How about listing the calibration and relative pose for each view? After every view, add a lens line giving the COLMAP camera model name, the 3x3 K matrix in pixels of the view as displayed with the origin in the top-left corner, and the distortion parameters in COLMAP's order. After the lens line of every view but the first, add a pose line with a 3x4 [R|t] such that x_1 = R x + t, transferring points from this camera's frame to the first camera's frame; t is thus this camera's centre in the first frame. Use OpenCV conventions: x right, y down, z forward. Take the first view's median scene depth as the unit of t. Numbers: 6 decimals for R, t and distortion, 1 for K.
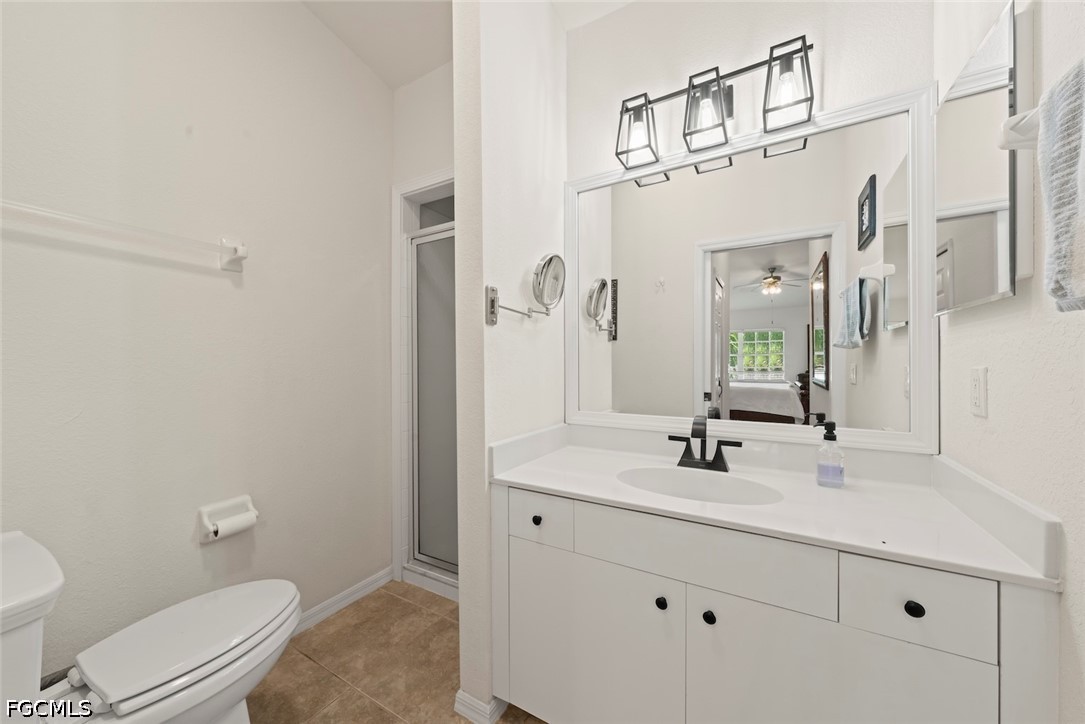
lens RADIAL K [[391.8, 0, 533.1], [0, 391.8, 363.2], [0, 0, 1]] dist [-0.001755, 0.001398]
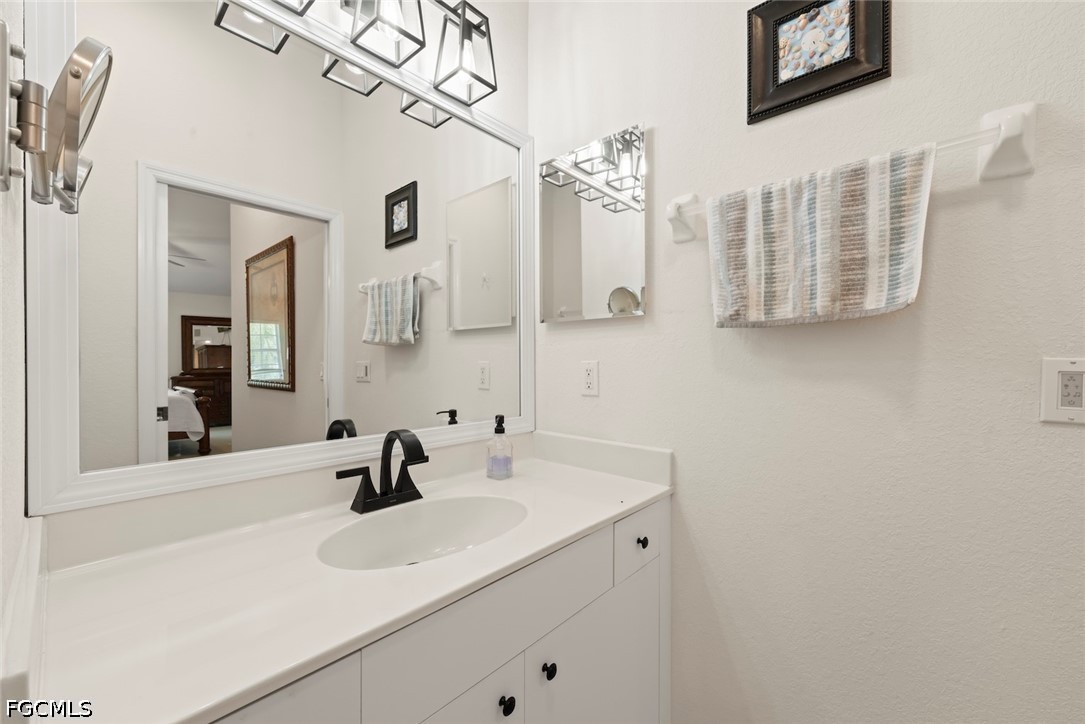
lens RADIAL K [[442.5, 0, 542.6], [0, 442.5, 364.6], [0, 0, 1]] dist [0.000657, 0.000556]
pose [[0.176380, -0.000376, 0.984322, -0.318968], [-0.000149, 1.000000, 0.000409, 0.014542], [-0.984322, -0.000219, 0.176380, 0.608137]]
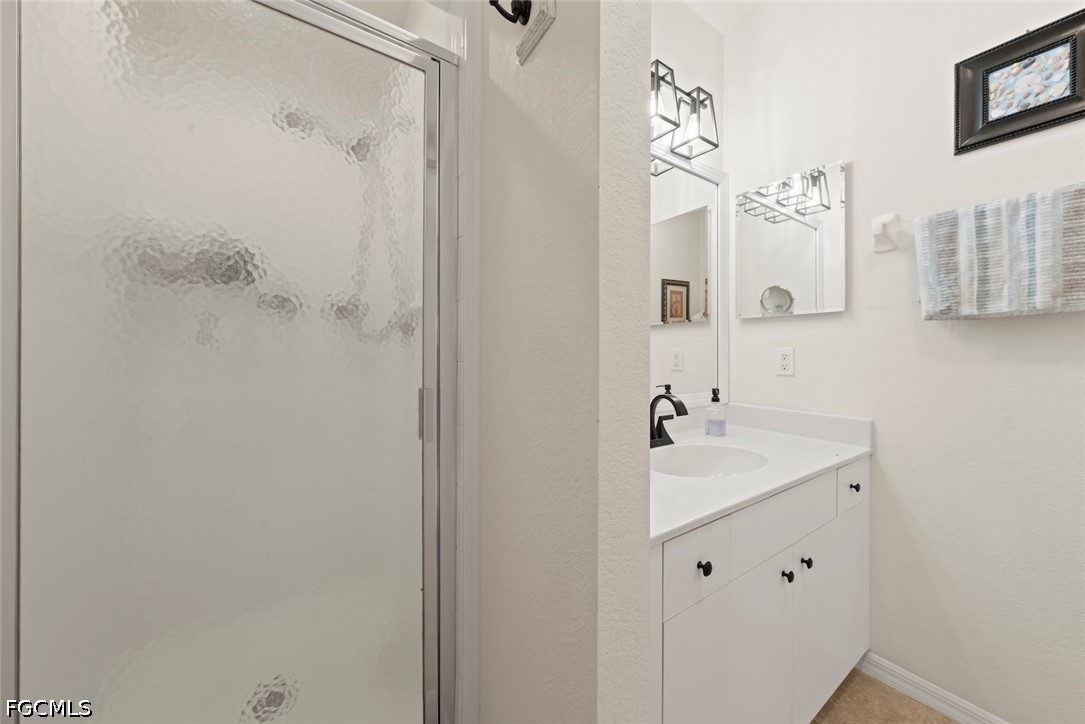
lens RADIAL K [[391.8, 0, 545.6], [0, 391.8, 353.0], [0, 0, 1]] dist [-0.001755, 0.001398]
pose [[0.401211, 0.006051, 0.915966, -0.648021], [-0.005067, 0.999978, -0.004386, 0.030804], [-0.915972, -0.002881, 0.401232, 0.883071]]
